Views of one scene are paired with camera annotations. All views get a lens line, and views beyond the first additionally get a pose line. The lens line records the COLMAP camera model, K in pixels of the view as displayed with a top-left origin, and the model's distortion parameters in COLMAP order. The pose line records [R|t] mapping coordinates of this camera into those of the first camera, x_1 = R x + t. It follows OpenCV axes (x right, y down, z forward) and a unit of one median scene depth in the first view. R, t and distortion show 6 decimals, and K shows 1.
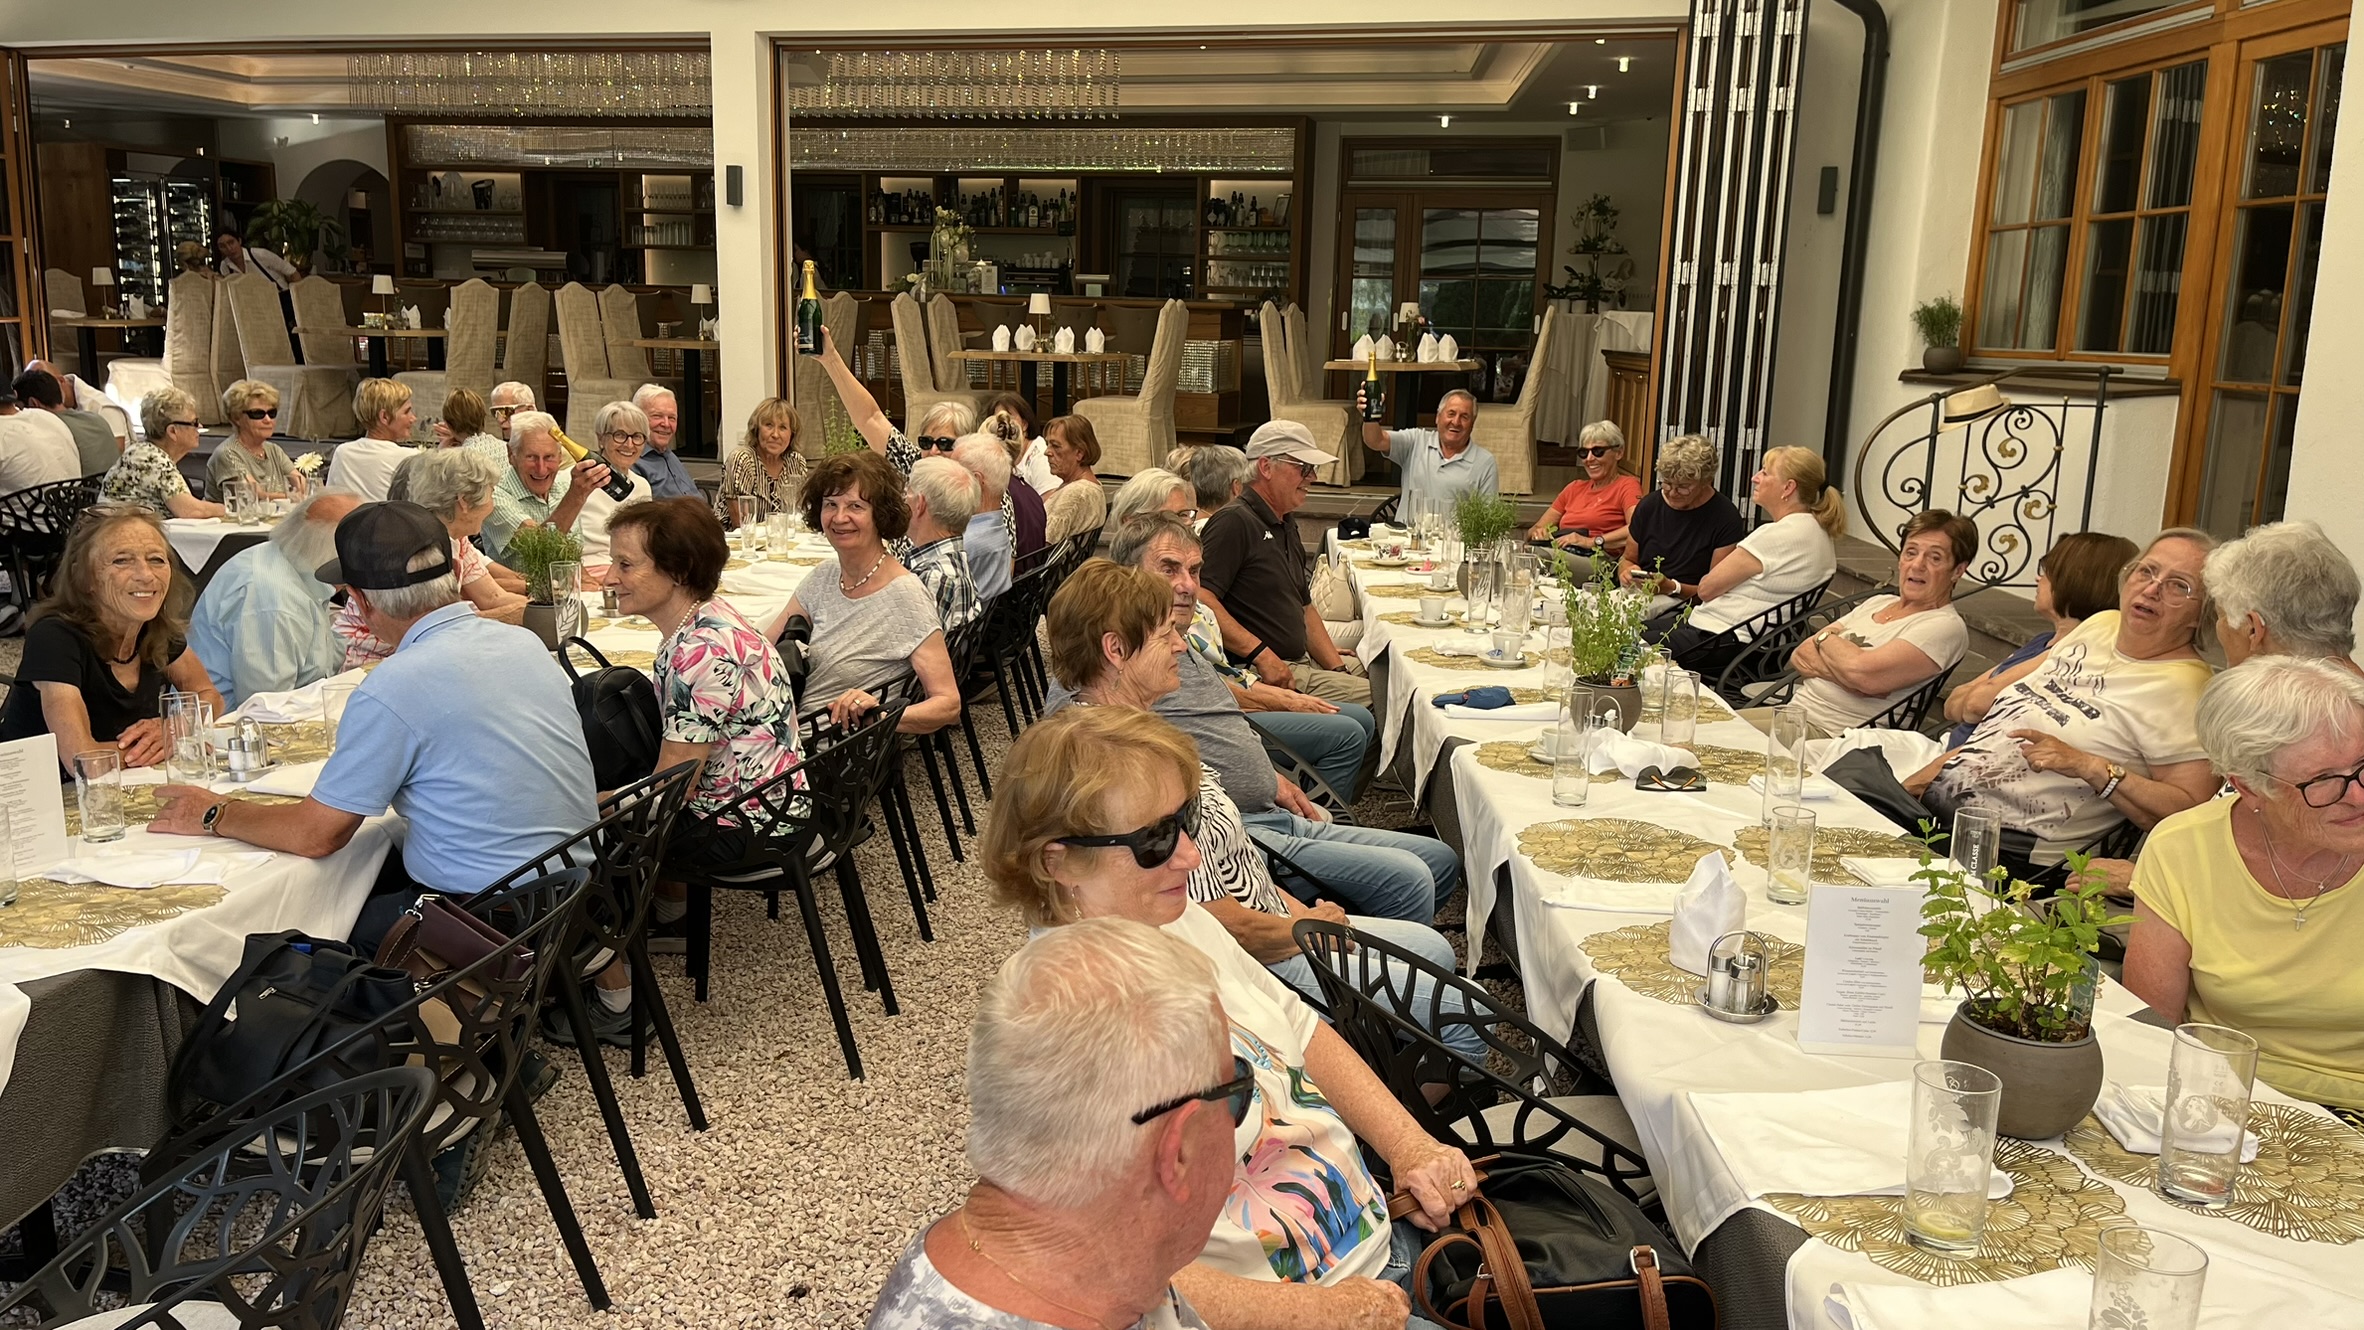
lens RADIAL K [[1794.1, 0, 1182.0], [0, 1794.1, 665.0], [0, 0, 1]] dist [0.042027, -0.001468]
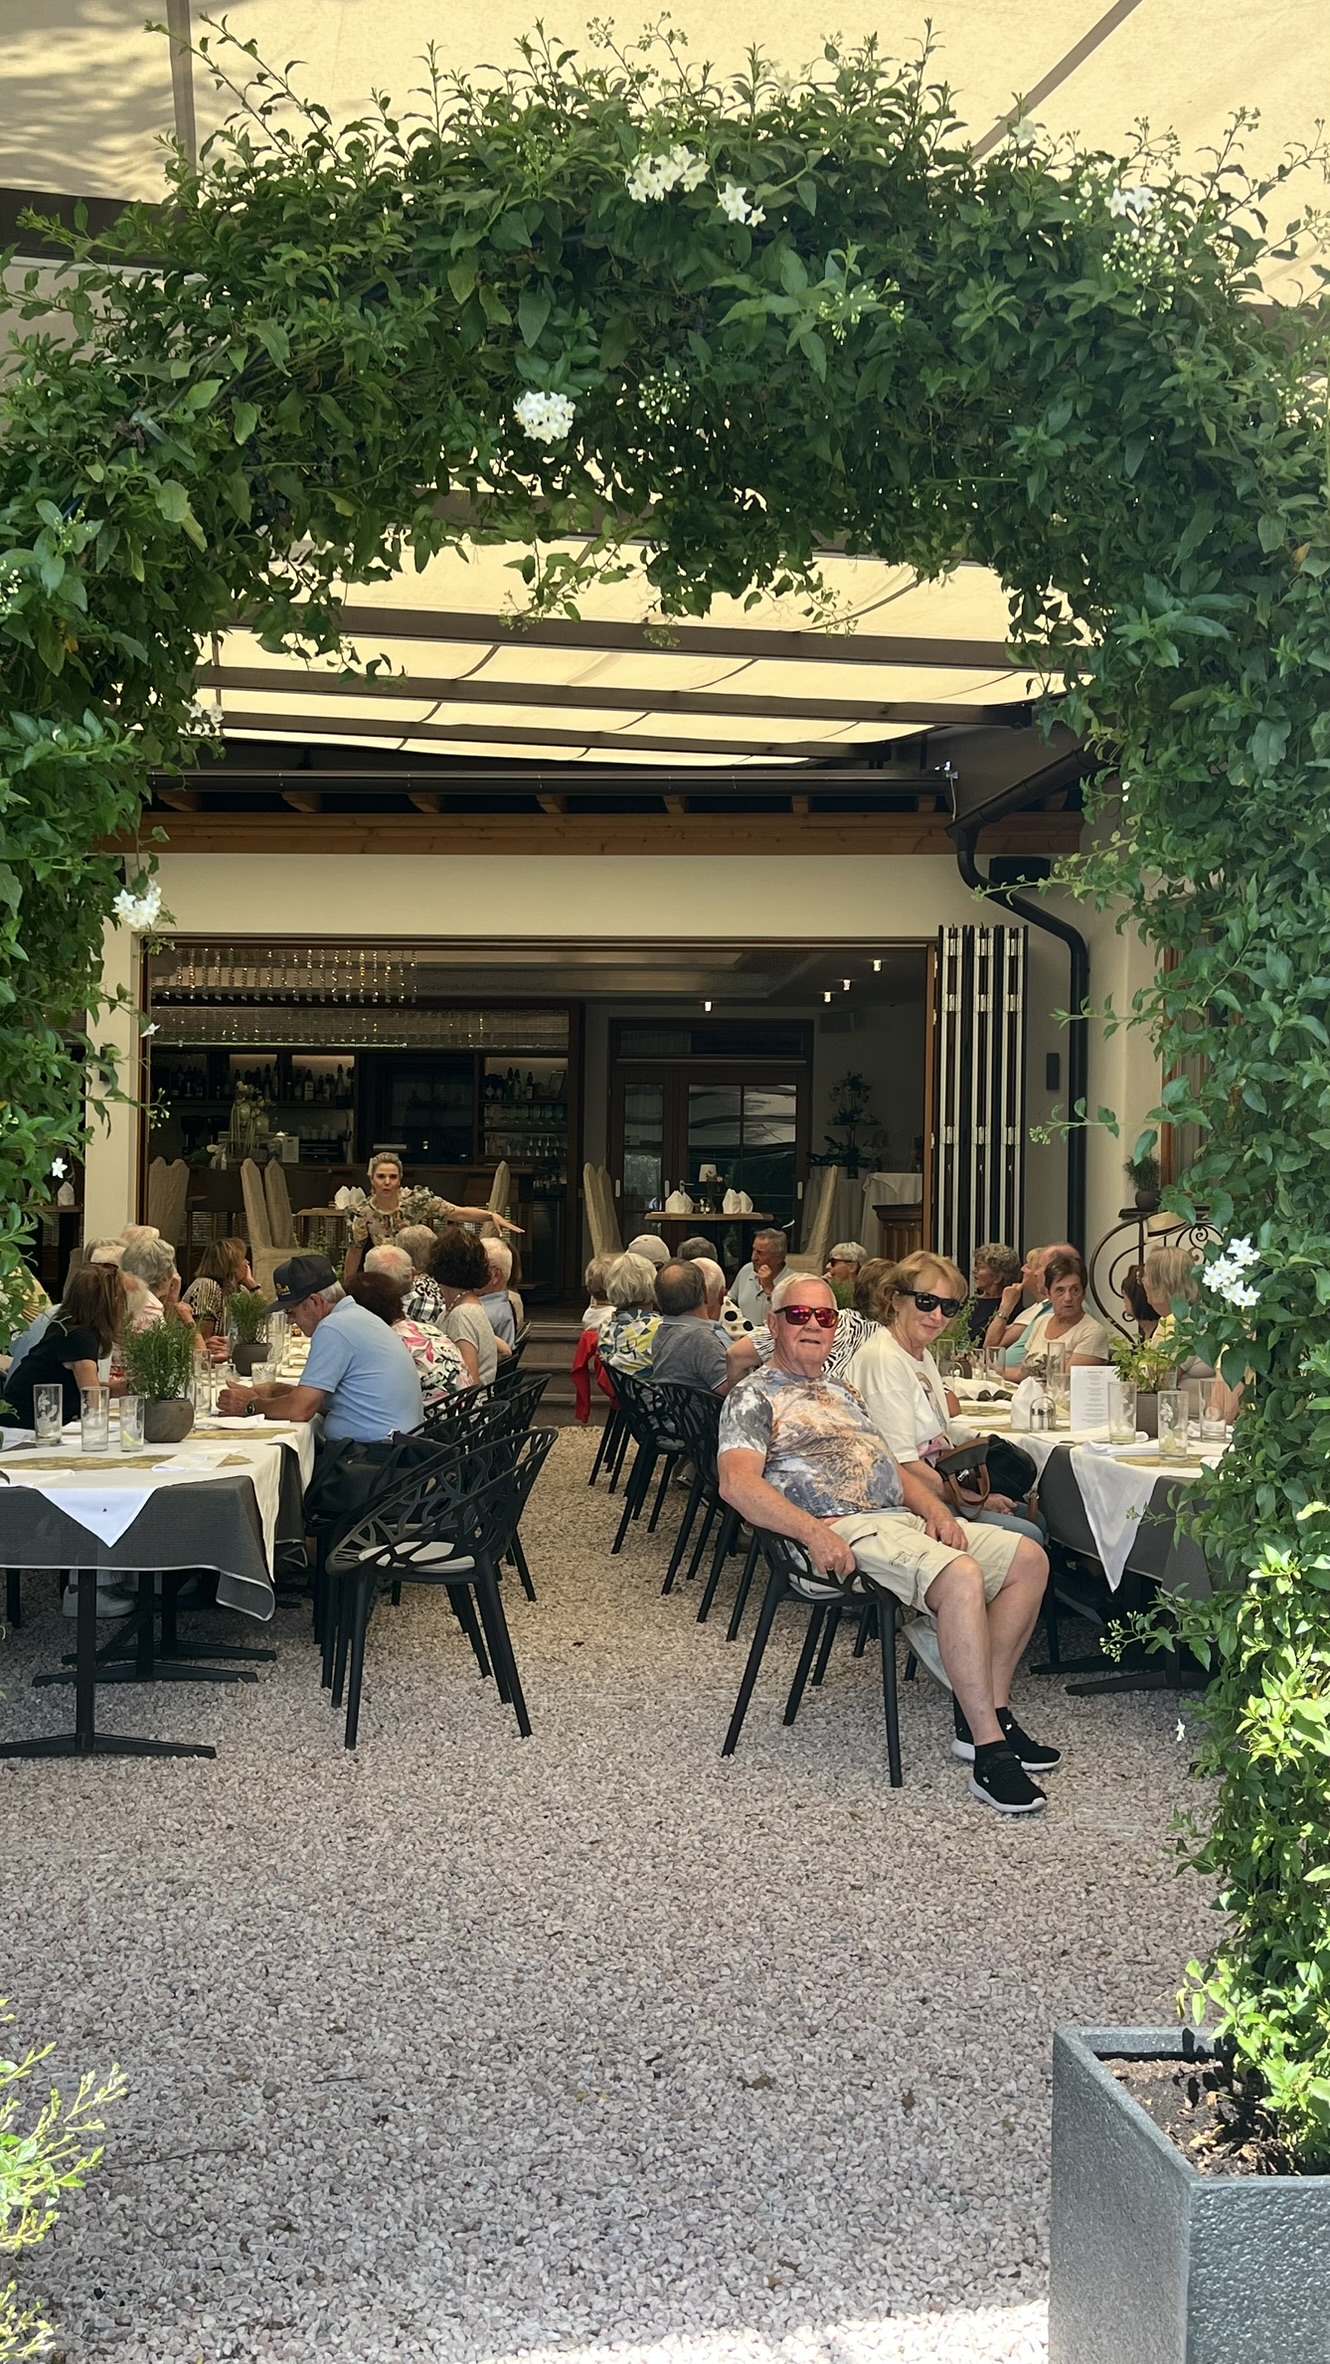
lens RADIAL K [[2232.1, 0, 665.0], [0, 2232.1, 1182.0], [0, 0, 1]] dist [0.006199, 0.000371]
pose [[0.986898, -0.006462, 0.161217, -0.102392], [0.038980, 0.979148, -0.199374, 0.071518], [-0.156567, 0.203046, 0.966571, -0.283890]]
